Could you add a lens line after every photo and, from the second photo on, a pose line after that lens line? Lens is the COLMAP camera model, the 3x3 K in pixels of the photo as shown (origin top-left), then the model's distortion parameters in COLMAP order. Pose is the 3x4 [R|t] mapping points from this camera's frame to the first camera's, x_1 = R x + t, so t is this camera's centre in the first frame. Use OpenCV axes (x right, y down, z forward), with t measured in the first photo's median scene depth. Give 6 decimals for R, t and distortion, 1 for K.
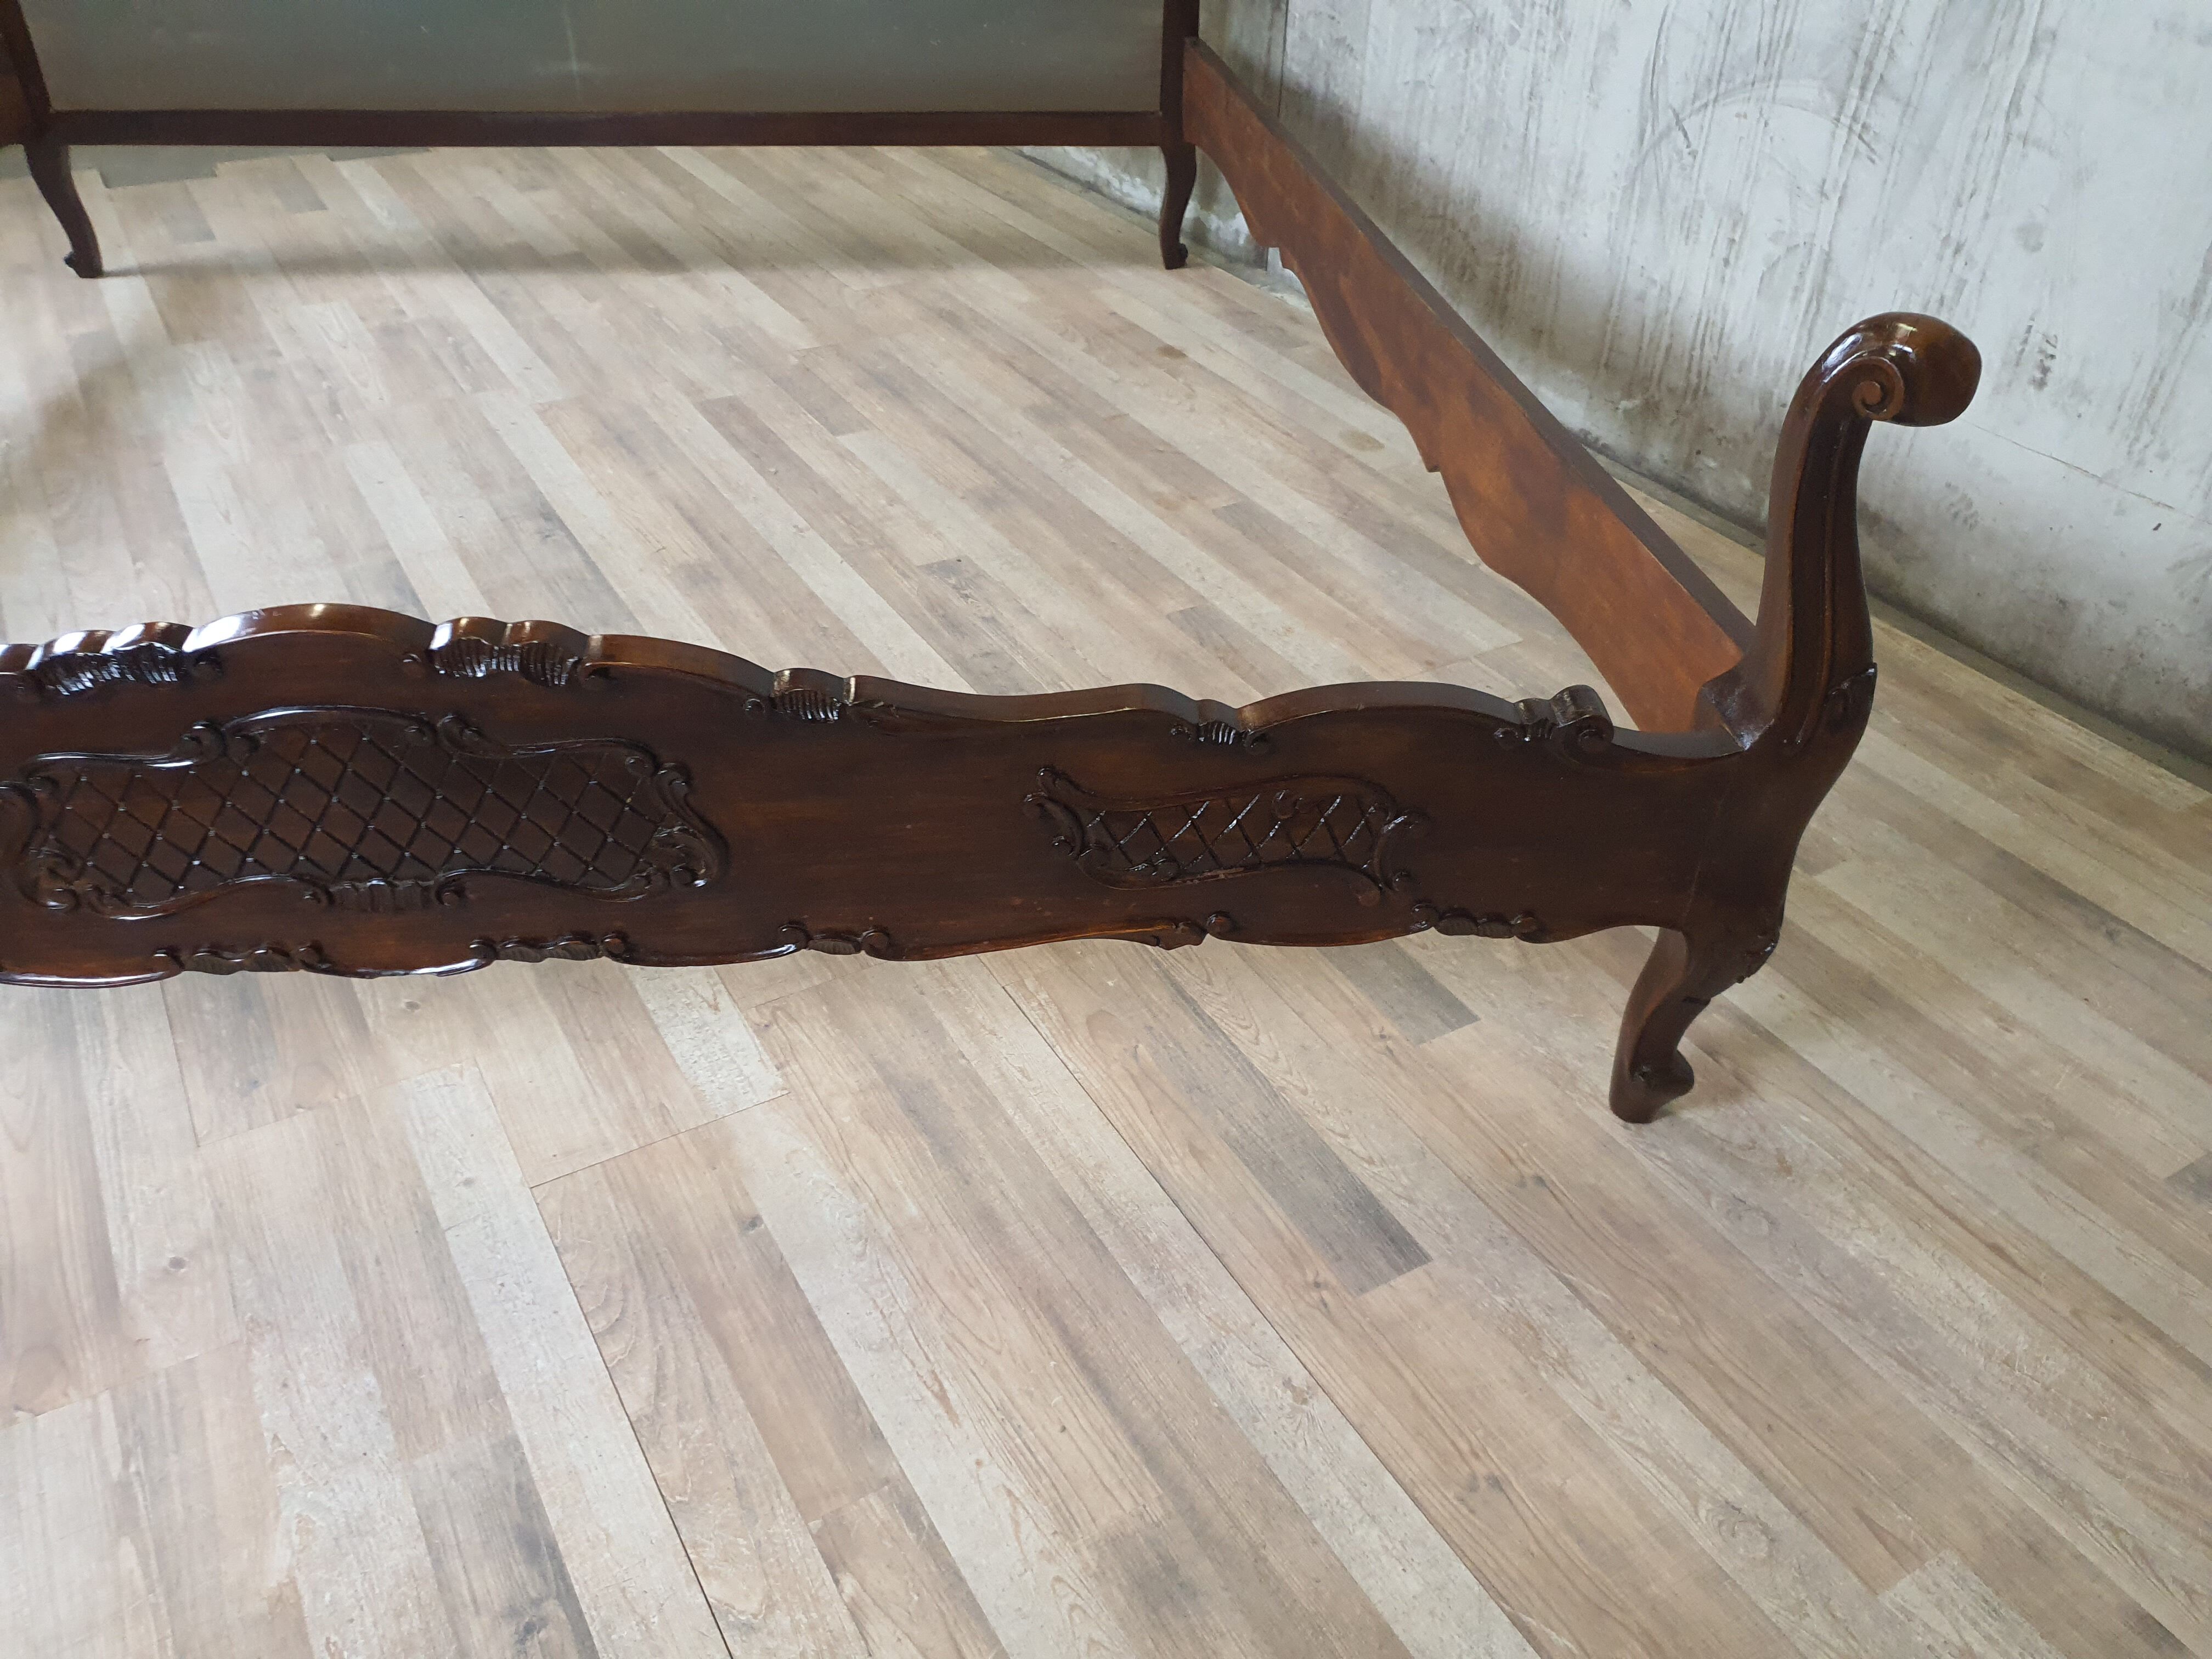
lens RADIAL K [[1754.0, 0, 1113.7], [0, 1754.0, 839.8], [0, 0, 1]] dist [-0.008545, 0.041946]
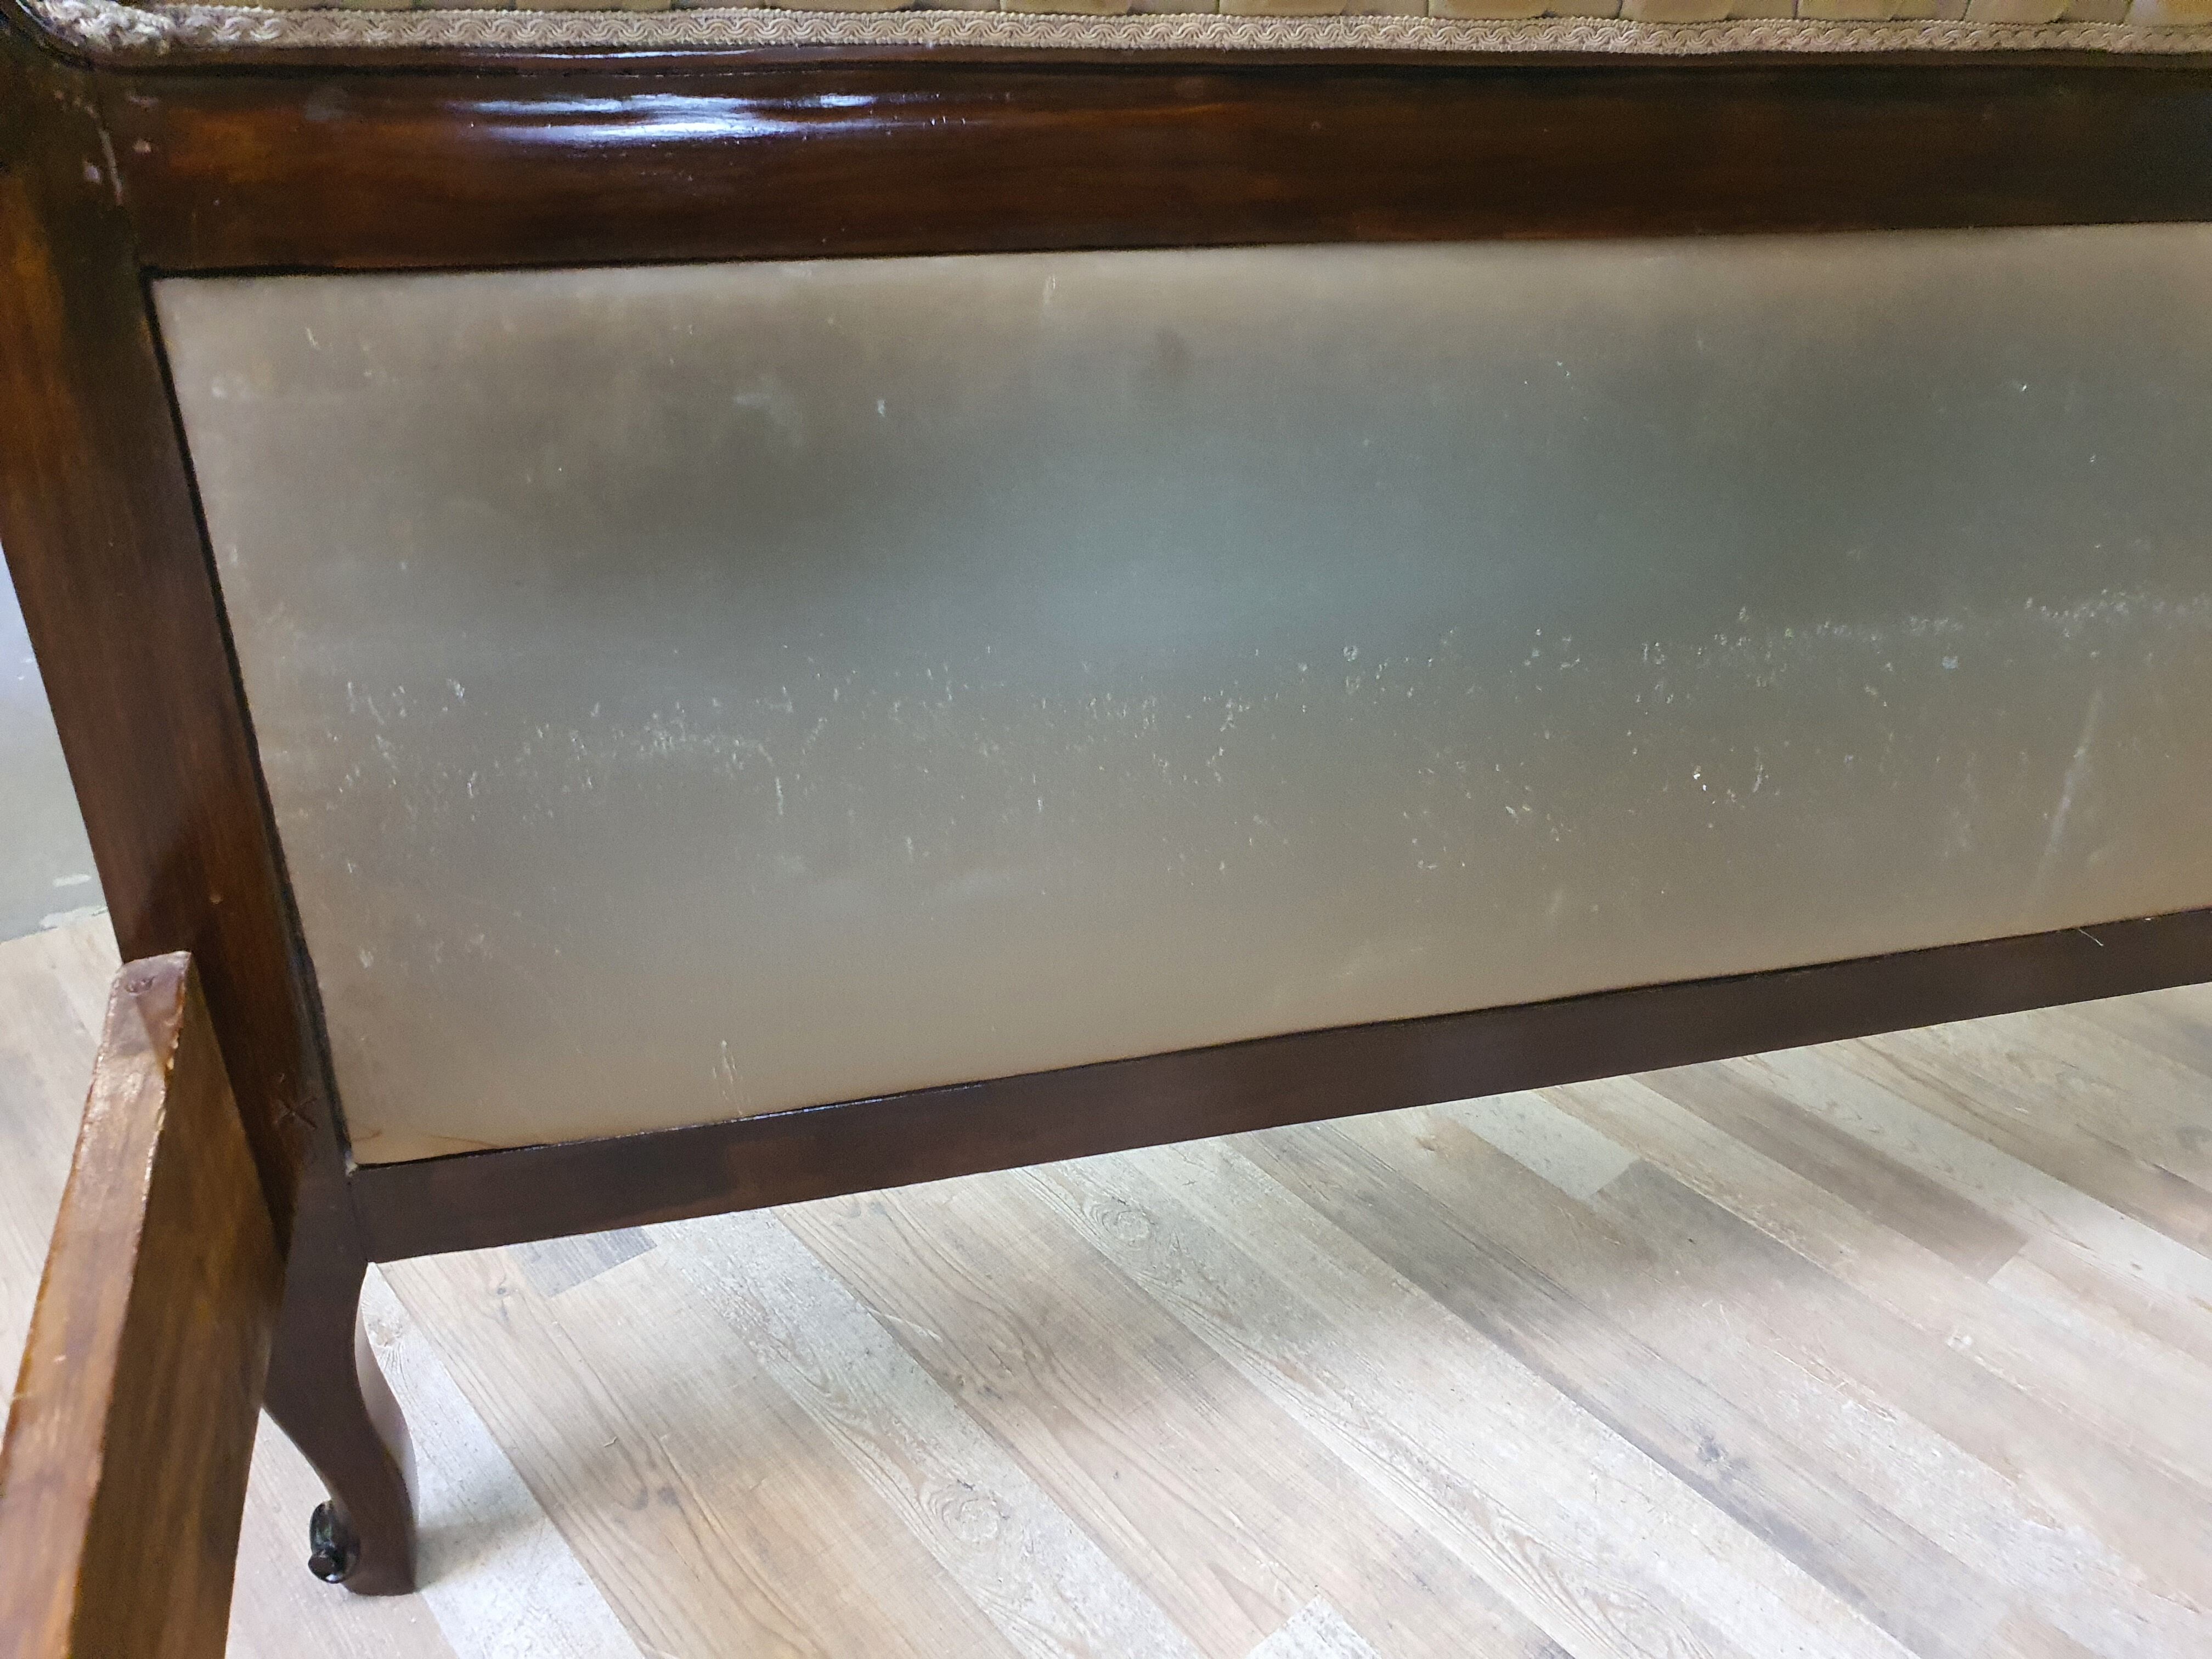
lens RADIAL K [[1688.0, 0, 1106.1], [0, 1688.0, 825.5], [0, 0, 1]] dist [0.004318, 0.004365]
pose [[0.982475, -0.074328, 0.170932, -0.685845], [0.090159, 0.992138, -0.086795, -0.558478], [-0.163137, 0.100685, 0.981452, 0.944220]]
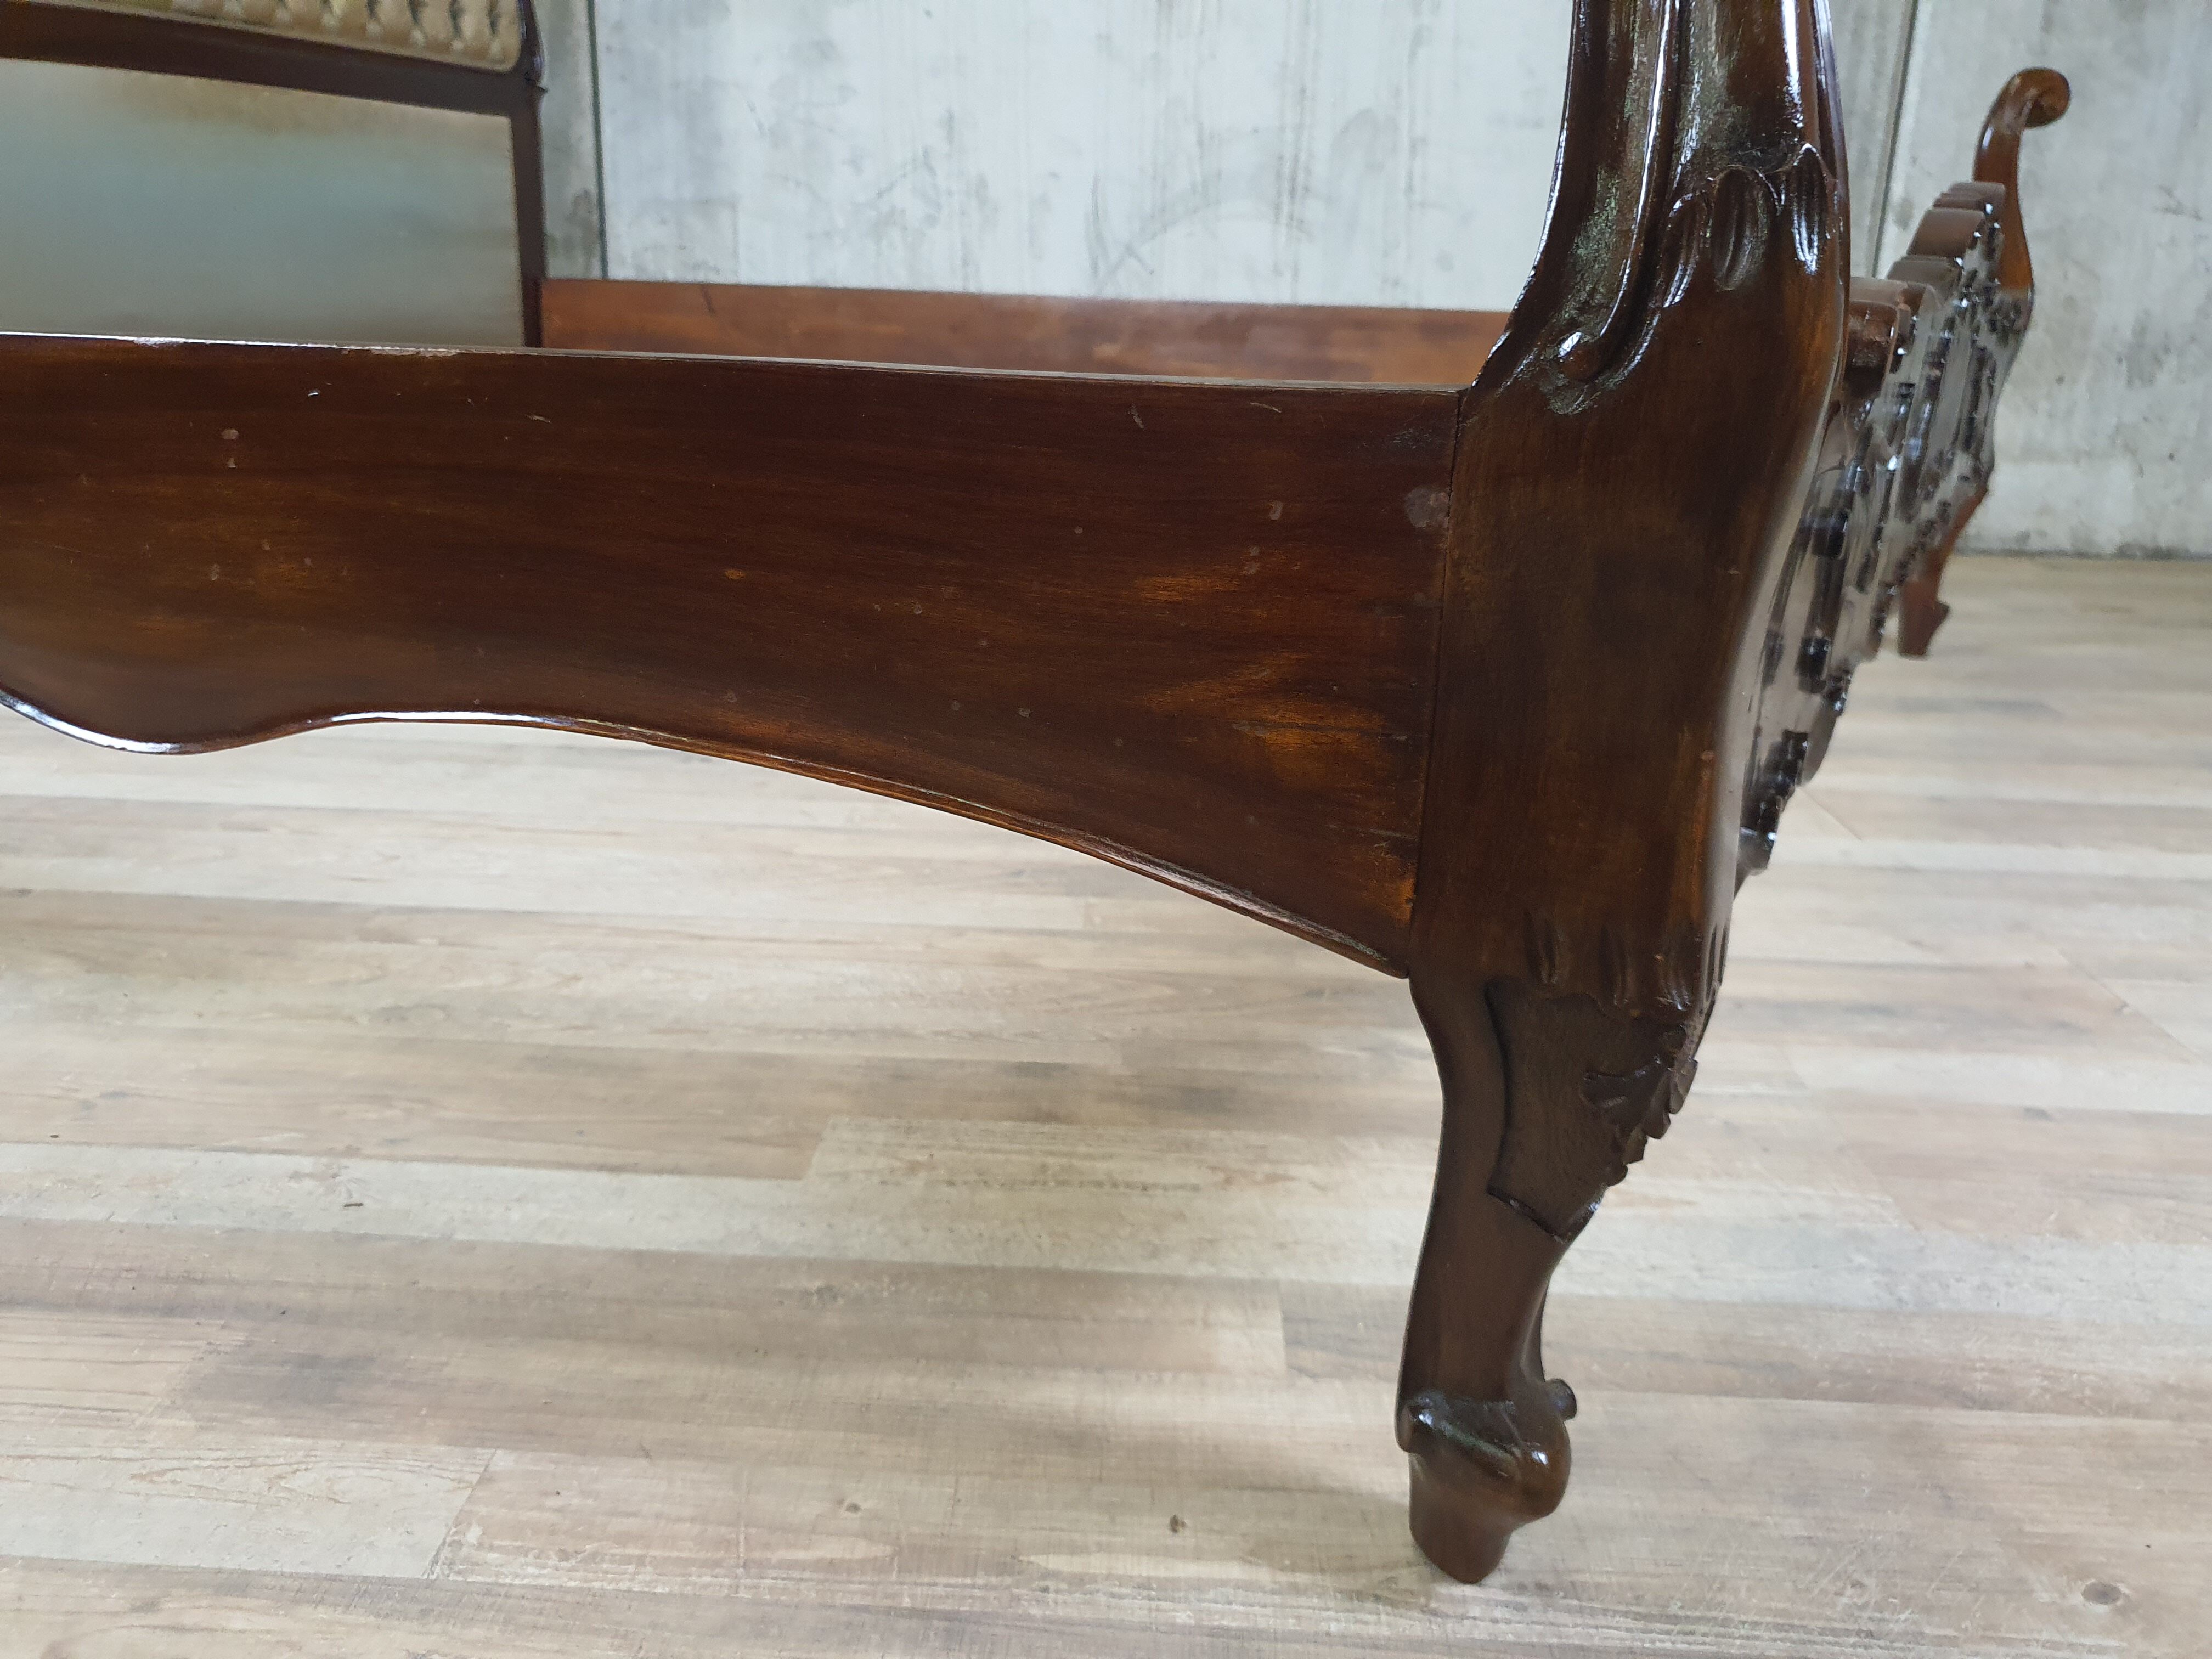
lens RADIAL K [[1783.3, 0, 1100.2], [0, 1783.3, 814.1], [0, 0, 1]] dist [-0.025444, 0.039484]
pose [[0.548057, -0.255355, 0.796510, -0.871802], [0.479944, 0.875905, -0.049428, 0.010177], [-0.685045, 0.409370, 0.602602, 0.405013]]
